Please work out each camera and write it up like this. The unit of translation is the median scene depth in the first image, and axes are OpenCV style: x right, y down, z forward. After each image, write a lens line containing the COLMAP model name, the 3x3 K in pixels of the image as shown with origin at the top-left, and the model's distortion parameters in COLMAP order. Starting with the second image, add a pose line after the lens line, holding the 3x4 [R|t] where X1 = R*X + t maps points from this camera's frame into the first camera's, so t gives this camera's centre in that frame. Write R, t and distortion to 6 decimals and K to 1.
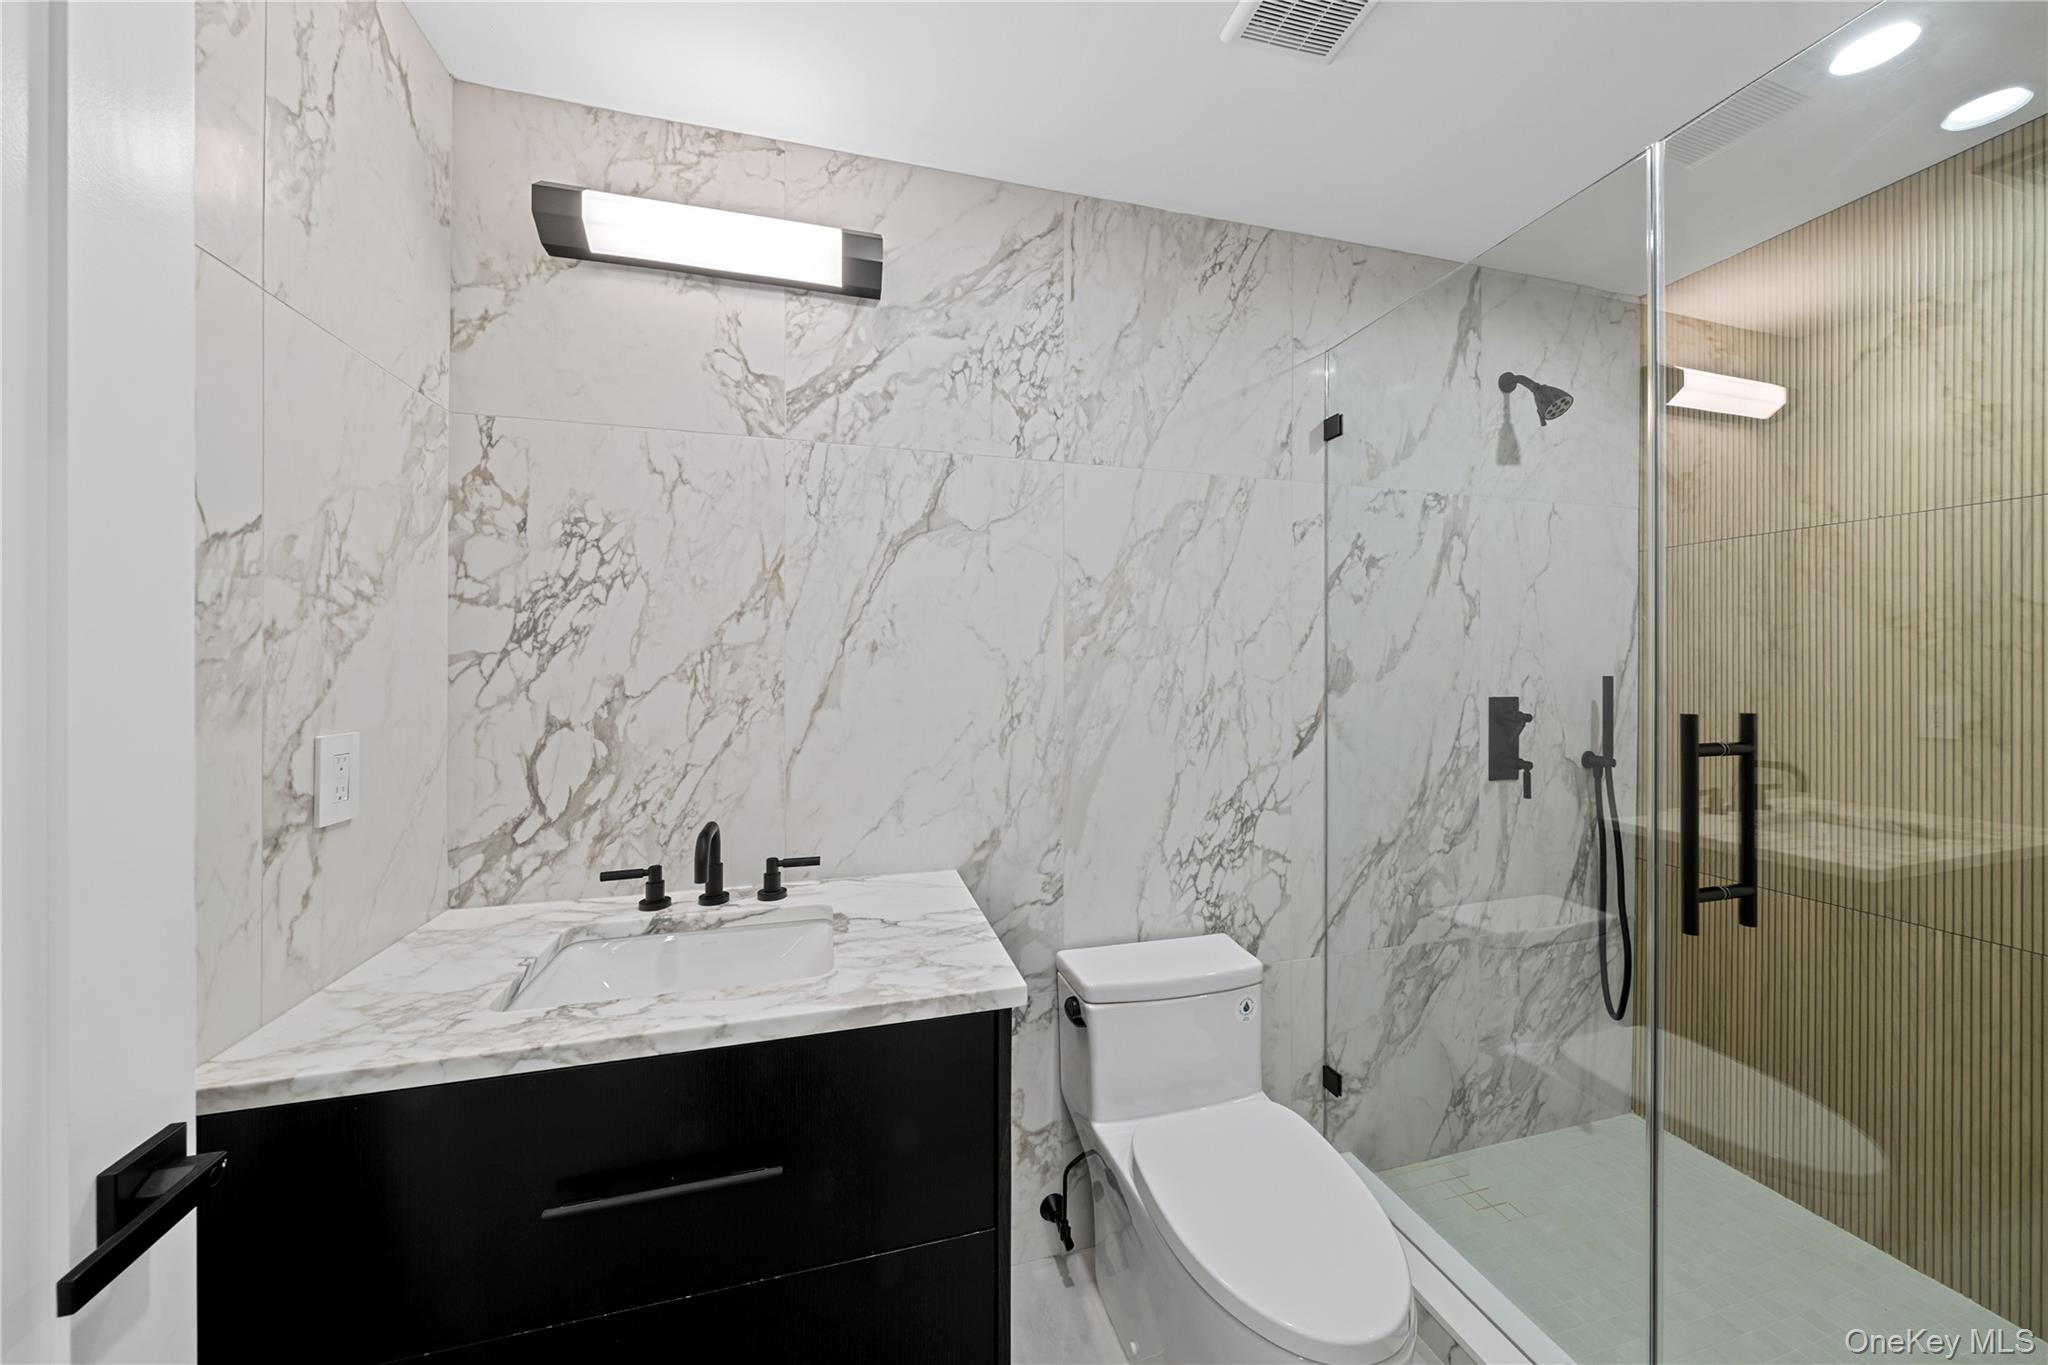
lens RADIAL K [[705.5, 0, 1043.1], [0, 705.5, 669.3], [0, 0, 1]] dist [-0.000845, 0.000368]
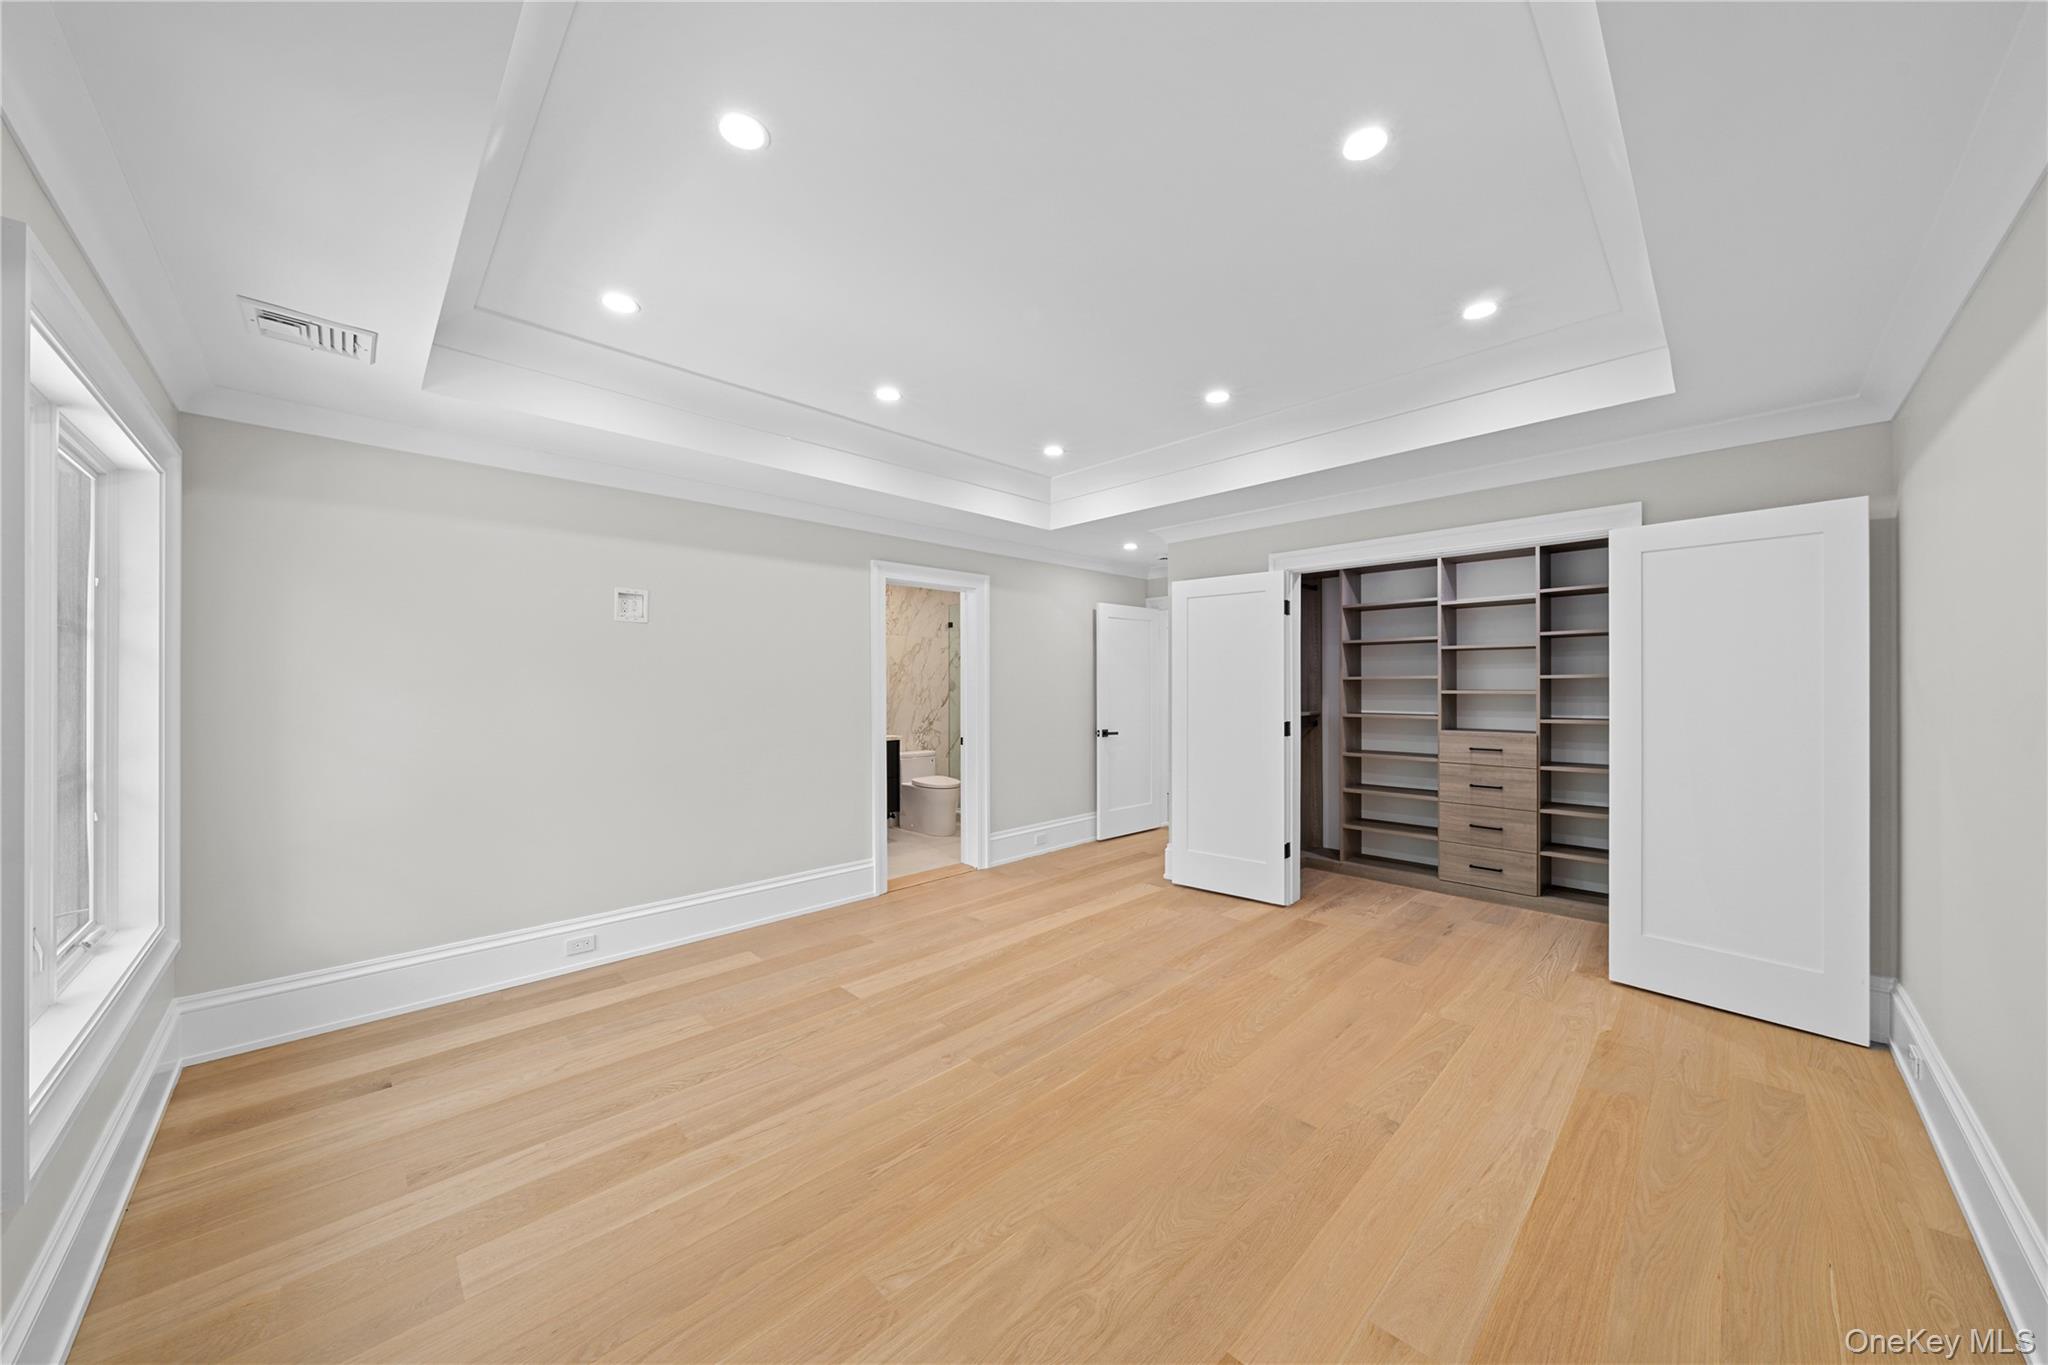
lens RADIAL K [[705.5, 0, 1039.3], [0, 705.5, 680.4], [0, 0, 1]] dist [-0.000845, 0.000368]
pose [[0.863888, 0.004864, 0.503660, -1.219805], [0.000032, 0.999953, -0.009711, 0.010057], [-0.503684, 0.008405, 0.863847, -2.828694]]
